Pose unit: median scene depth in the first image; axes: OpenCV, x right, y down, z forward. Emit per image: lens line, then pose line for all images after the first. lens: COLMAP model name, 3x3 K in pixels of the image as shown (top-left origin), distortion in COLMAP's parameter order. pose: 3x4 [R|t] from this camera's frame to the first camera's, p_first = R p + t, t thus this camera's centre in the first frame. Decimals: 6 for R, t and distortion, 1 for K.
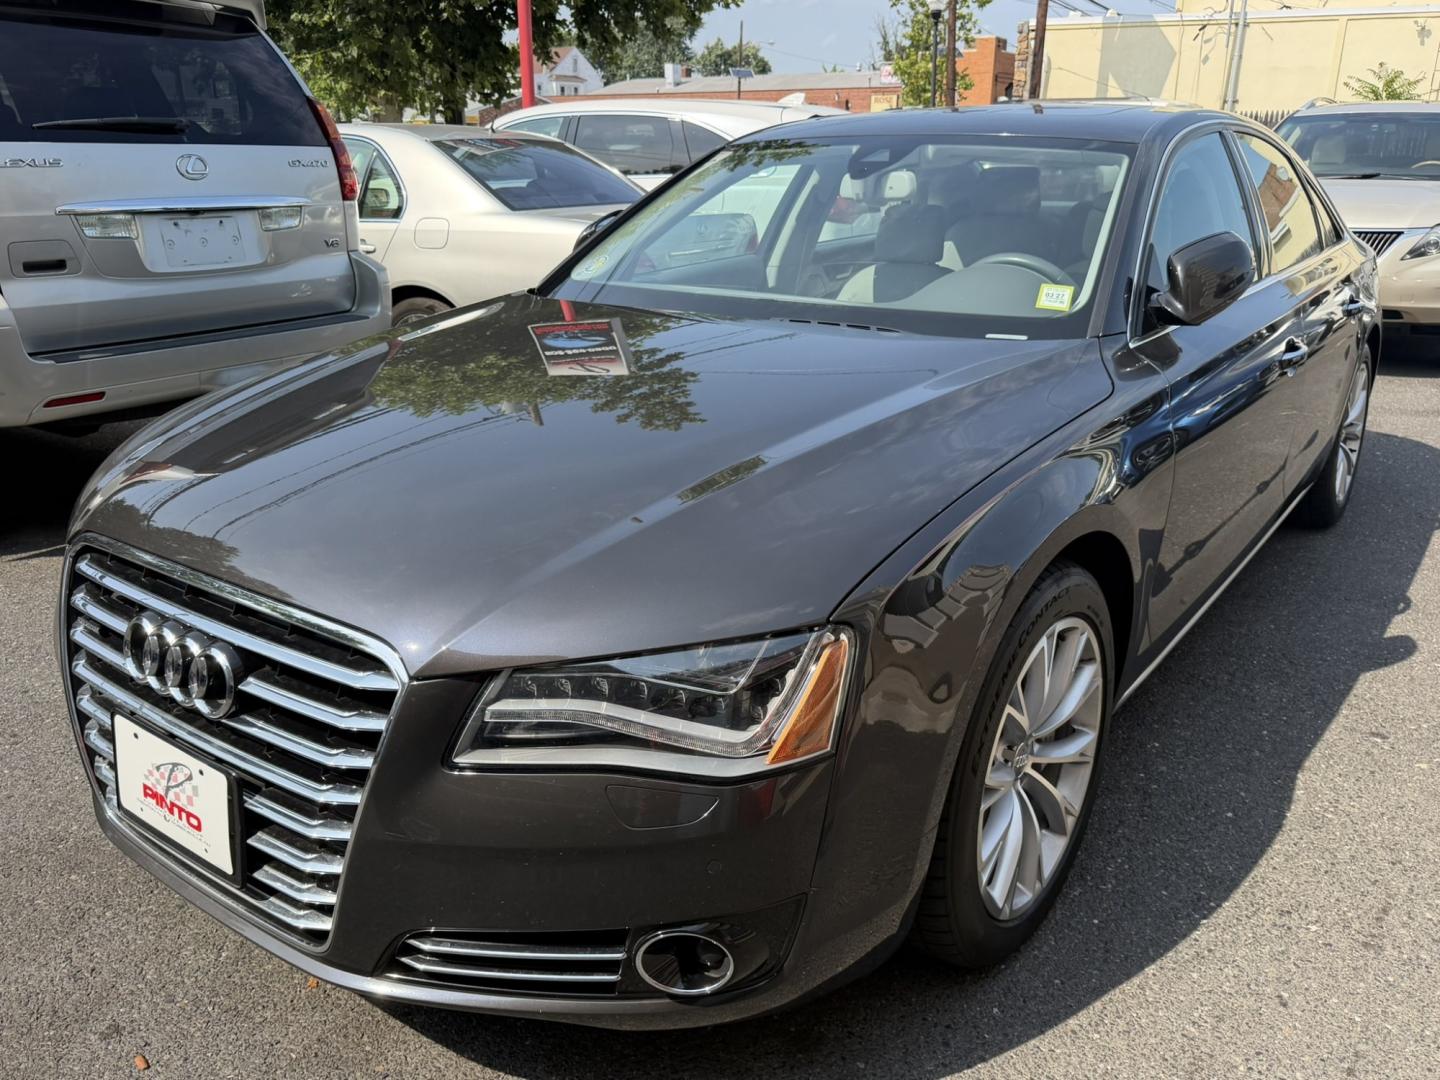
lens RADIAL K [[1151.5, 0, 723.2], [0, 1151.5, 537.8], [0, 0, 1]] dist [0.014785, -0.031750]
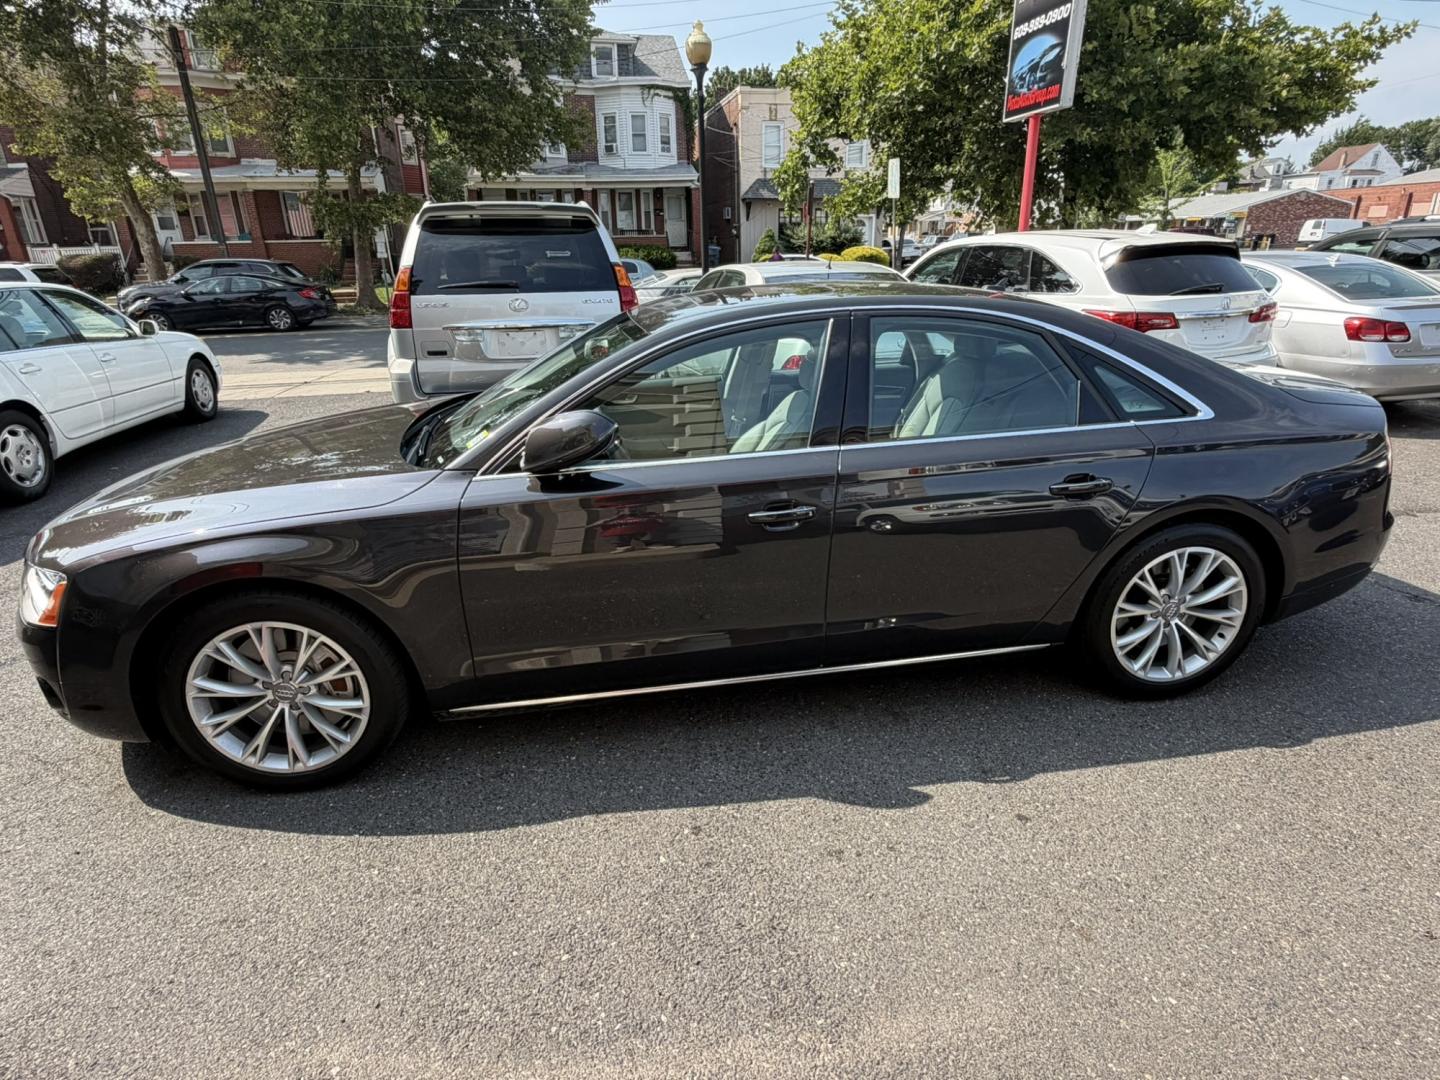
lens RADIAL K [[793.9, 0, 715.5], [0, 793.9, 536.7], [0, 0, 1]] dist [-0.006876, 0.005880]
pose [[0.703786, 0.226657, -0.673284, 1.212563], [-0.203919, 0.972308, 0.114164, -0.259192], [0.680516, 0.056948, 0.730517, 0.430829]]
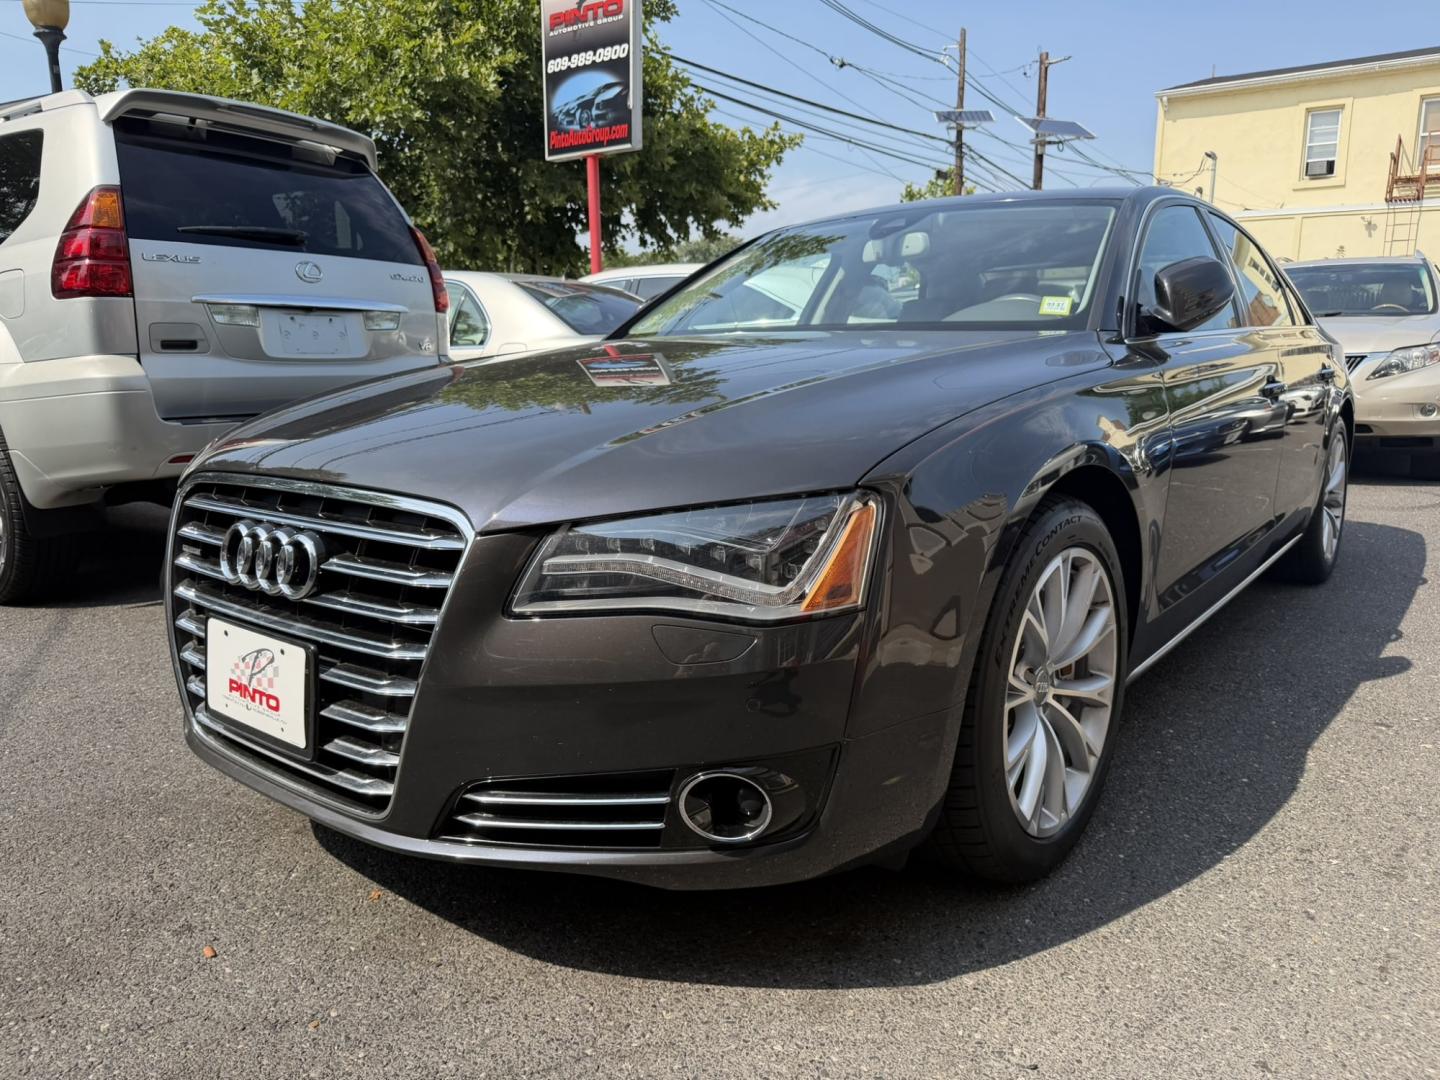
lens RADIAL K [[1030.9, 0, 729.6], [0, 1030.9, 539.9], [0, 0, 1]] dist [0.005078, -0.018505]
pose [[0.999438, -0.004468, -0.033219, 0.001561], [-0.000320, 0.989759, -0.142751, 0.155974], [0.033516, 0.142681, 0.989201, 0.023205]]
